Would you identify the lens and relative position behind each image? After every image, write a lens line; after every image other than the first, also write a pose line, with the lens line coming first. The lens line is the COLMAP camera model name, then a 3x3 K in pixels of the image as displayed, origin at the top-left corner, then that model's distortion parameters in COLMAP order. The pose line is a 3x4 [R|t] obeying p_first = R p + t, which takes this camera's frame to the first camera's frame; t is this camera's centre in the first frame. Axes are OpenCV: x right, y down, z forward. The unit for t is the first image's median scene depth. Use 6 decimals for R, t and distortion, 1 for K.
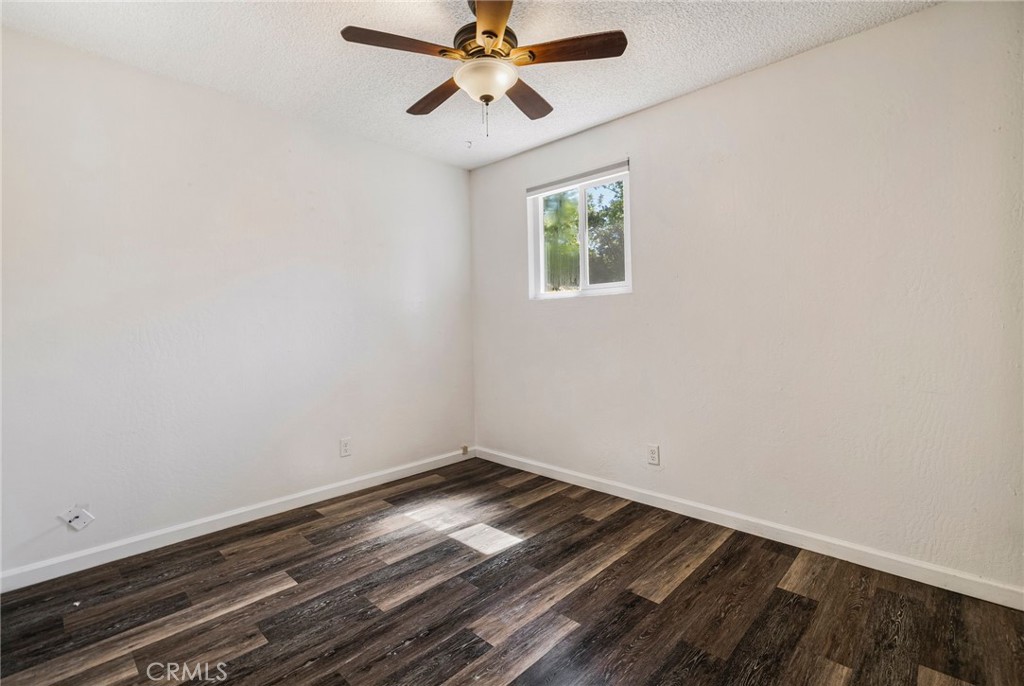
lens RADIAL K [[461.7, 0, 512.3], [0, 461.7, 334.5], [0, 0, 1]] dist [-0.000862, -0.000109]
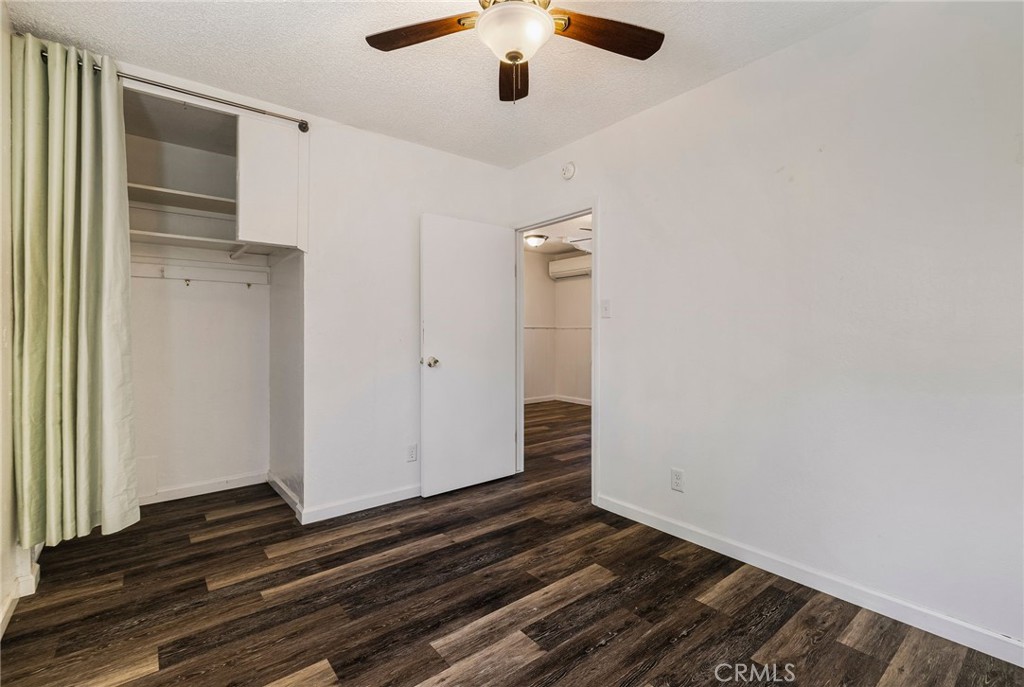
lens RADIAL K [[461.7, 0, 512.2], [0, 461.7, 339.1], [0, 0, 1]] dist [-0.000862, -0.000109]
pose [[-0.992282, 0.014907, 0.123099, -0.163434], [0.017413, 0.999662, 0.019310, -0.031276], [-0.122770, 0.021304, -0.992206, 2.033994]]
